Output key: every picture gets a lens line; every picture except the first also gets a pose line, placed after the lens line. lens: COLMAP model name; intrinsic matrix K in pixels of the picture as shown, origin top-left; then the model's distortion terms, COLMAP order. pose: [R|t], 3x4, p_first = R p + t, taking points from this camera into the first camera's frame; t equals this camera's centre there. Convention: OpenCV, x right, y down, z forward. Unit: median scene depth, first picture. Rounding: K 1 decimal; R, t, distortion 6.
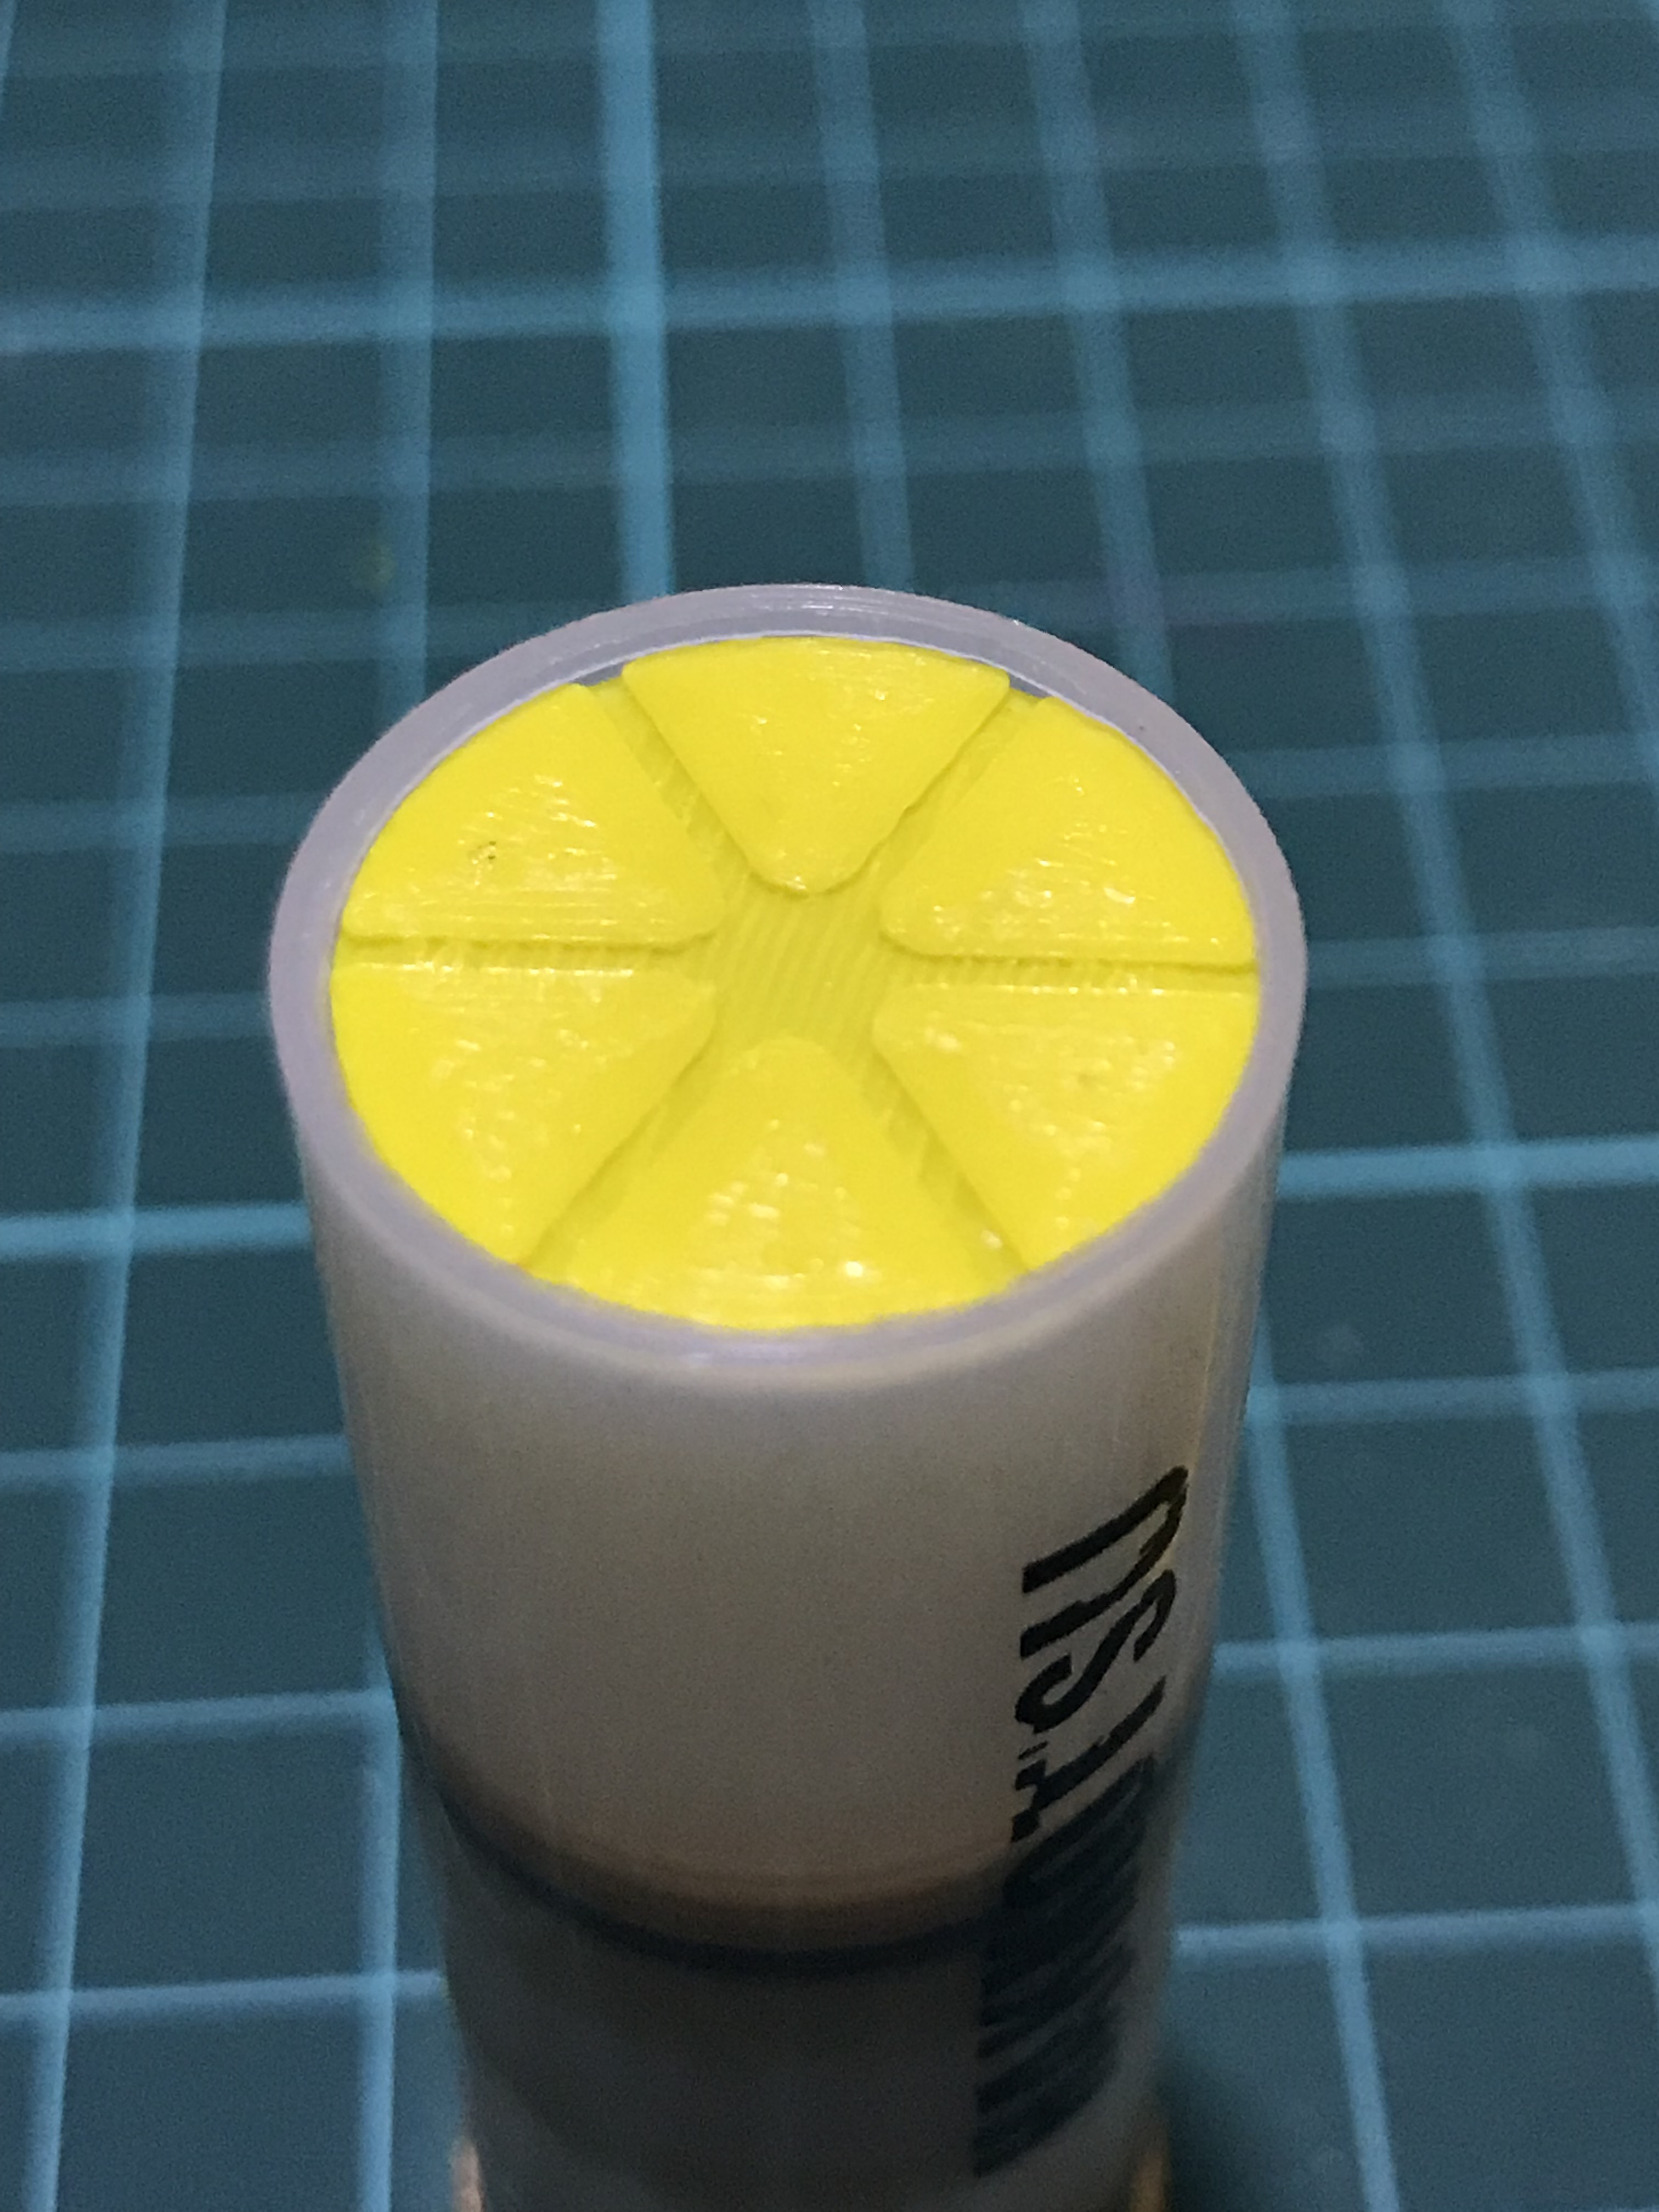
lens RADIAL K [[4097.6, 0, 816.1], [0, 4097.6, 1088.9], [0, 0, 1]] dist [0.123892, 0.000000]
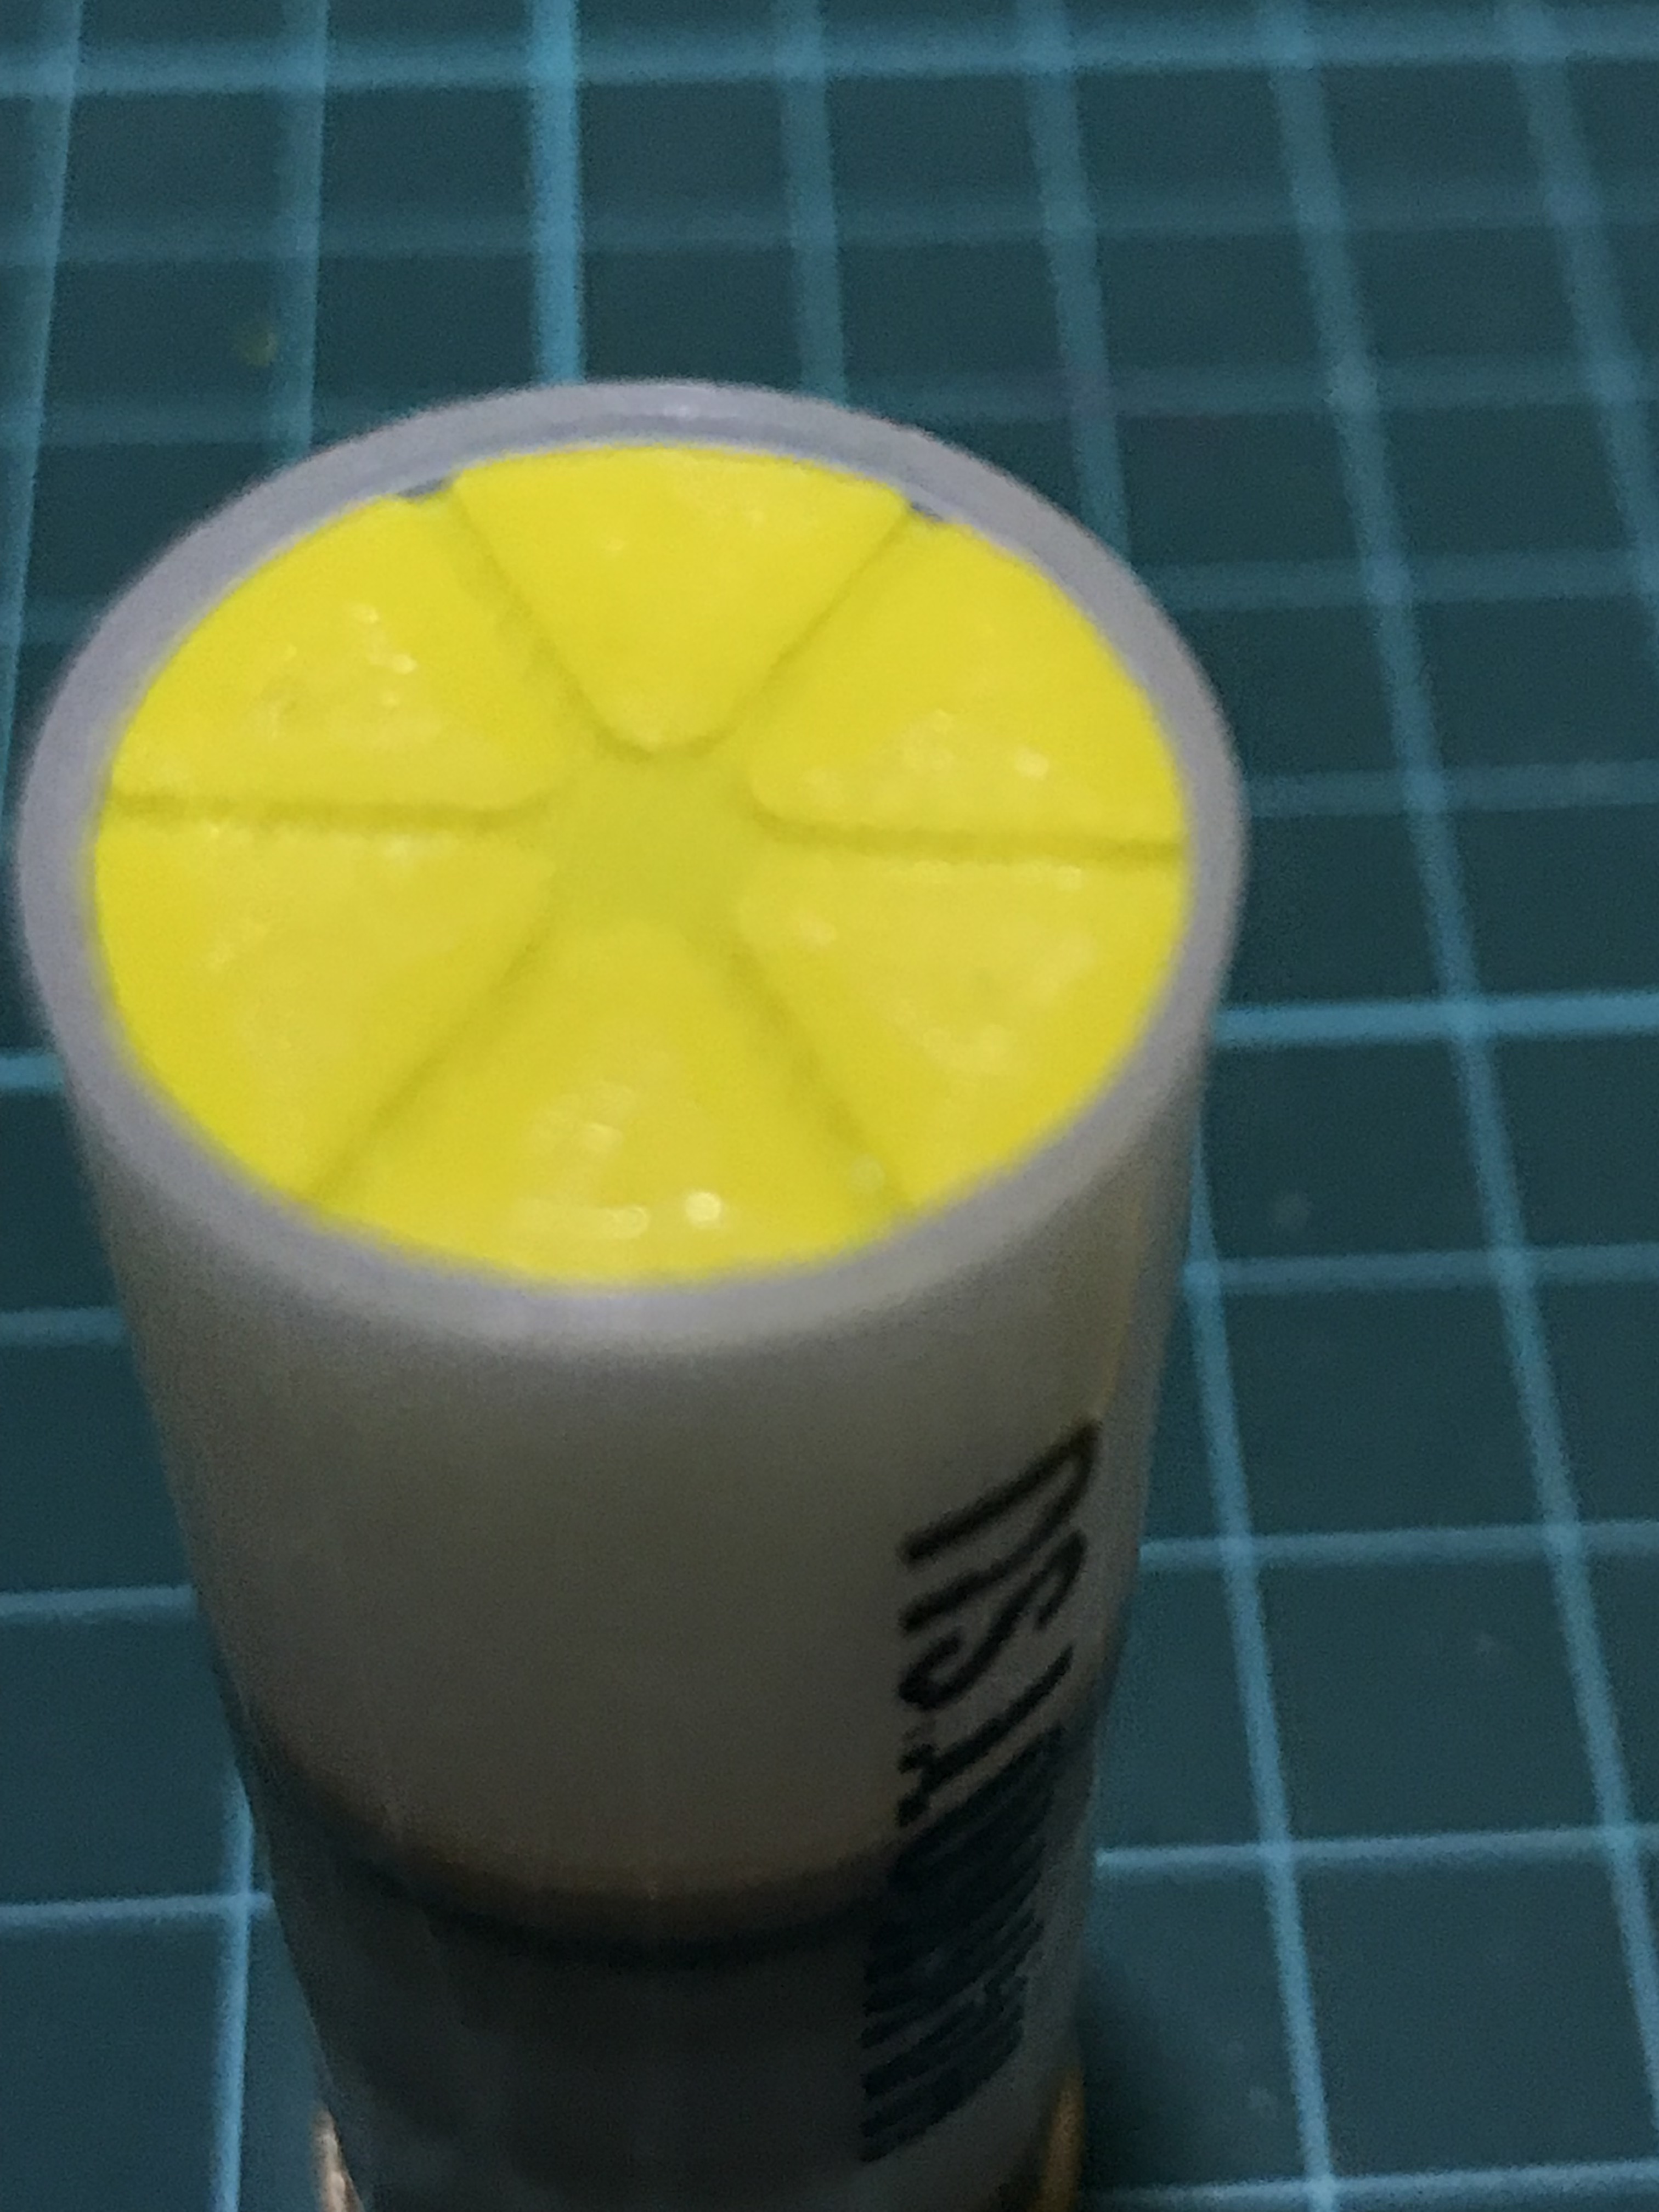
lens RADIAL K [[4097.6, 0, 844.7], [0, 4097.6, 1109.2], [0, 0, 1]] dist [0.123892, 0.000000]
pose [[0.999835, 0.011152, 0.014328, 0.013197], [-0.011960, 0.998269, 0.057579, -0.012569], [-0.013661, -0.057741, 0.998238, 0.077811]]
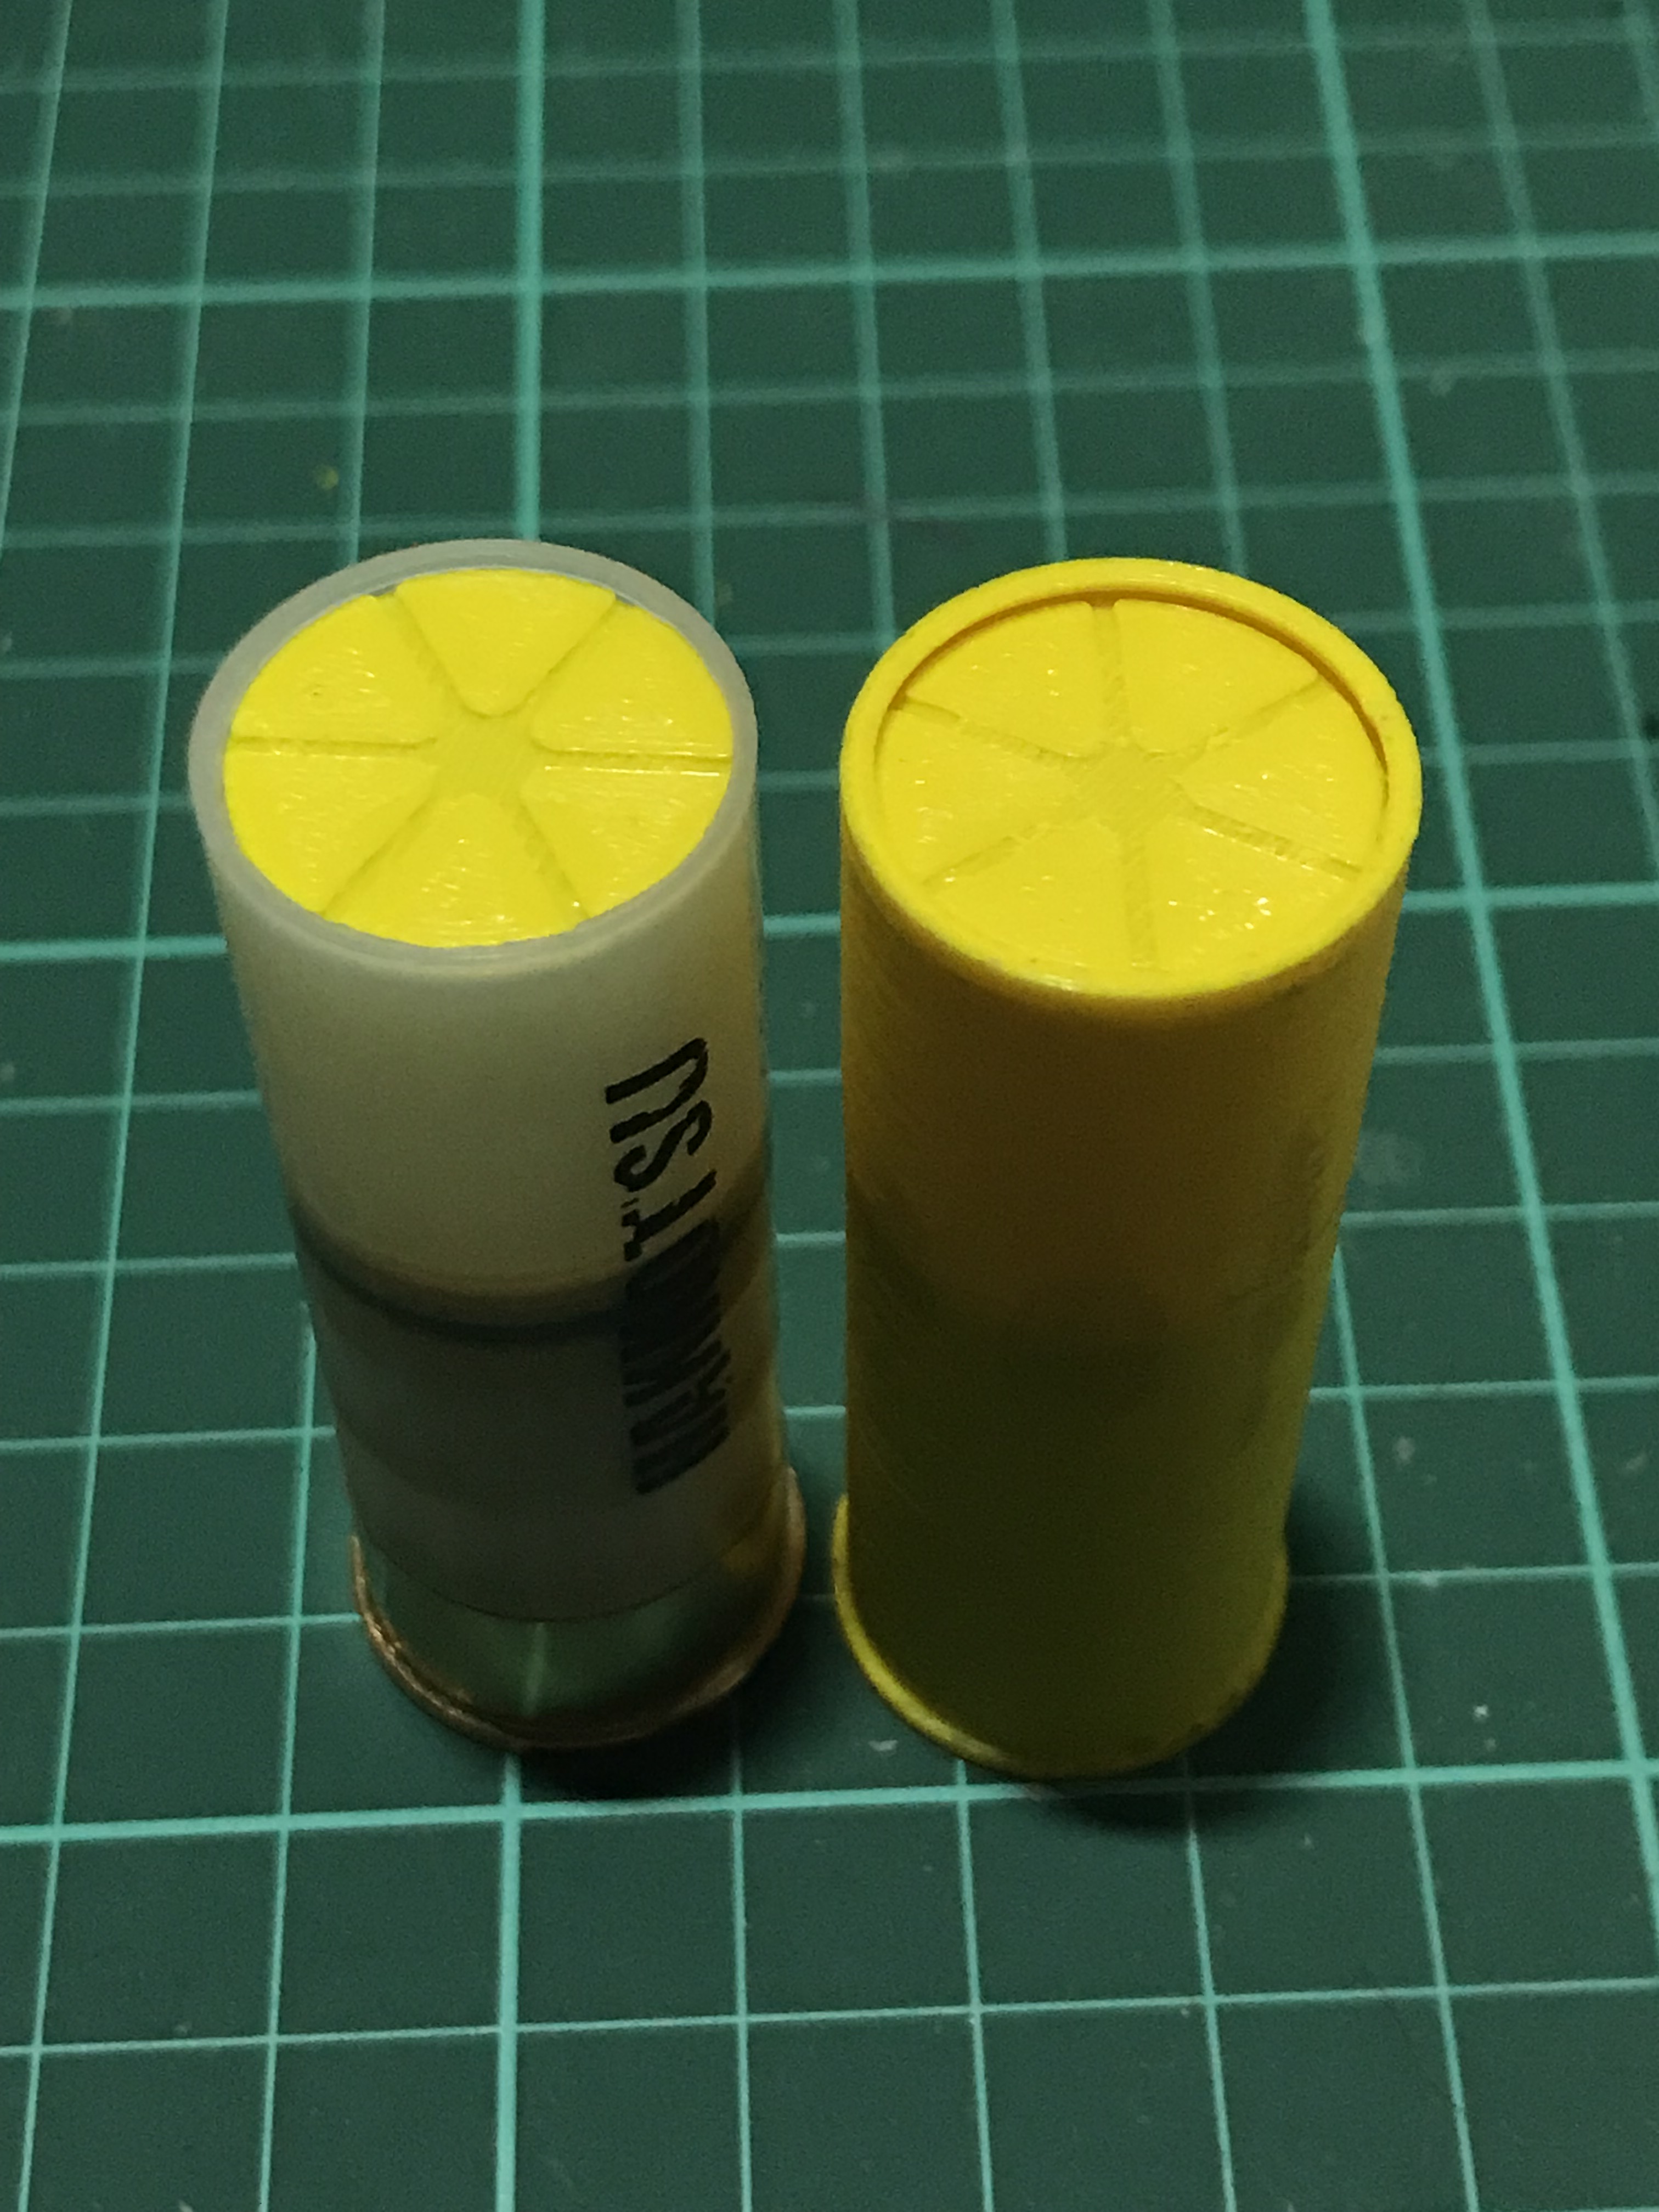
lens RADIAL K [[4097.6, 0, 838.8], [0, 4097.6, 1096.4], [0, 0, 1]] dist [0.123892, 0.000000]
pose [[0.999848, 0.010919, -0.013592, 0.096526], [-0.010334, 0.999047, 0.042404, 0.022661], [0.014042, -0.042258, 0.999008, -0.442289]]
